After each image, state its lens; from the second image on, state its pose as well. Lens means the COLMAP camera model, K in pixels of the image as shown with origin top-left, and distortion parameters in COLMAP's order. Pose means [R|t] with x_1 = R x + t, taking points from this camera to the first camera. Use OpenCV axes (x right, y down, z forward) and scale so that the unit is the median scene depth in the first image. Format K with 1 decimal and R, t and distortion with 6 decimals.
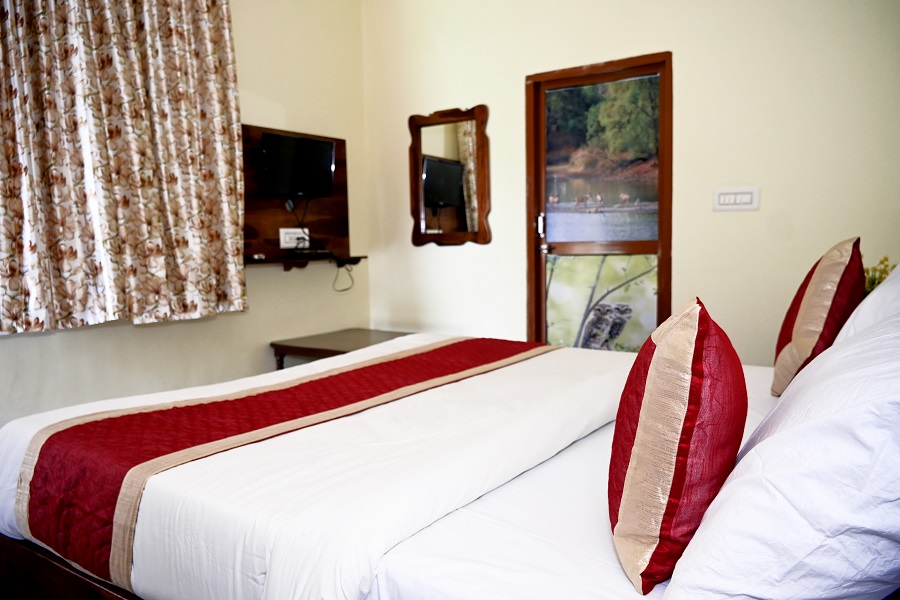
lens RADIAL K [[682.7, 0, 453.4], [0, 682.7, 302.3], [0, 0, 1]] dist [0.009871, -0.011269]
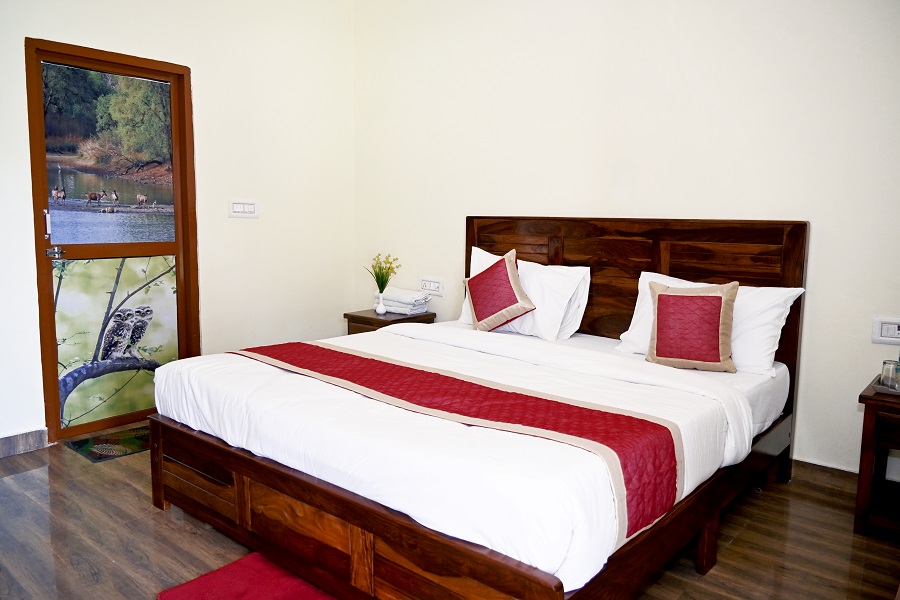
lens RADIAL K [[682.7, 0, 456.1], [0, 682.7, 300.8], [0, 0, 1]] dist [0.009871, -0.011269]
pose [[0.081286, -0.111511, 0.990433, -0.693484], [0.065756, 0.992157, 0.106309, -0.080522], [-0.994519, 0.056485, 0.087981, 0.461945]]
